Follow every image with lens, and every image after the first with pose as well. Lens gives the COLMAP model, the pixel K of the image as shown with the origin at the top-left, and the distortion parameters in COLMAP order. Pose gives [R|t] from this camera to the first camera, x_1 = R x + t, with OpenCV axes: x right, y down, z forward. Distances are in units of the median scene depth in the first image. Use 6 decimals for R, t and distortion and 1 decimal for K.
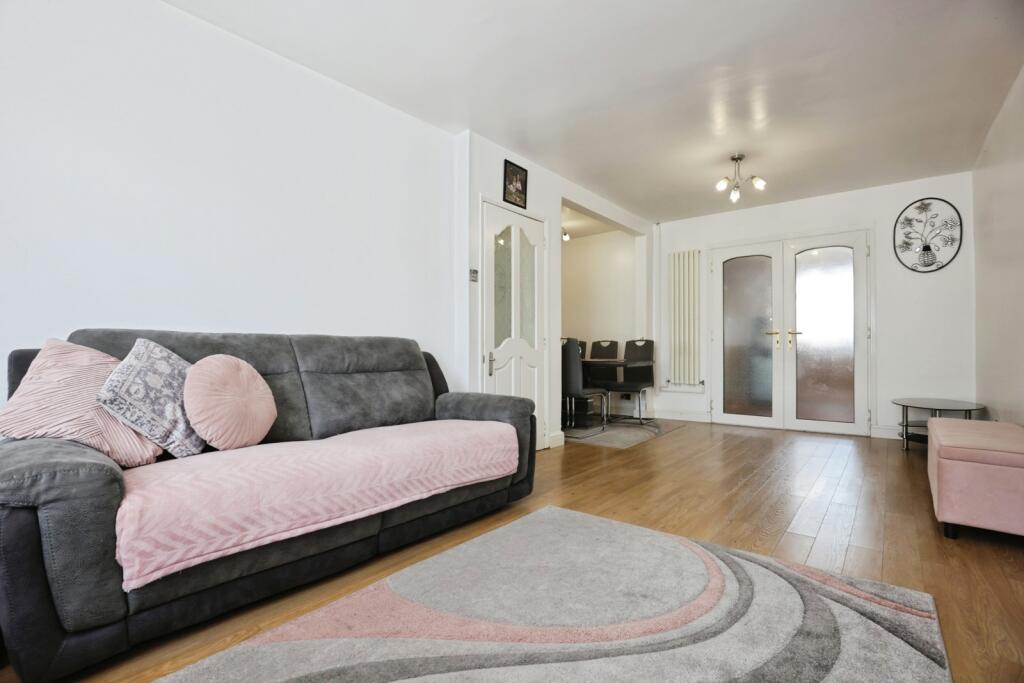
lens RADIAL K [[471.1, 0, 509.8], [0, 471.1, 343.4], [0, 0, 1]] dist [0.000914, 0.000017]
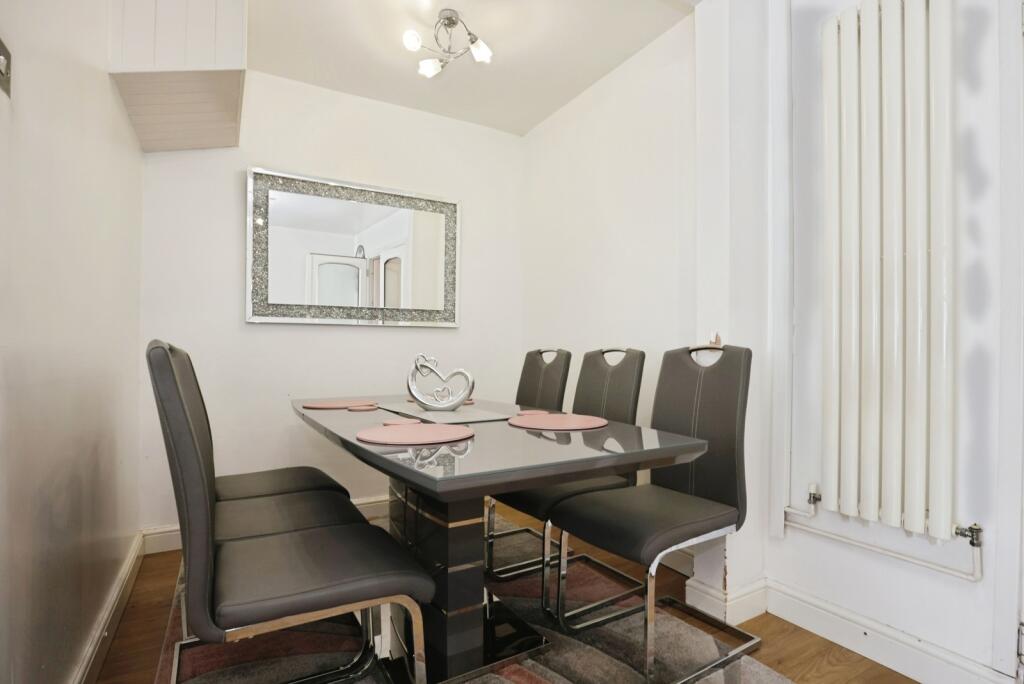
lens RADIAL K [[504.0, 0, 515.6], [0, 504.0, 348.3], [0, 0, 1]] dist [-0.004545, -0.000604]
pose [[0.942243, -0.002007, -0.334923, 0.270461], [0.002631, 0.999996, 0.001409, -0.007244], [0.334919, -0.002209, 0.942244, 0.668249]]
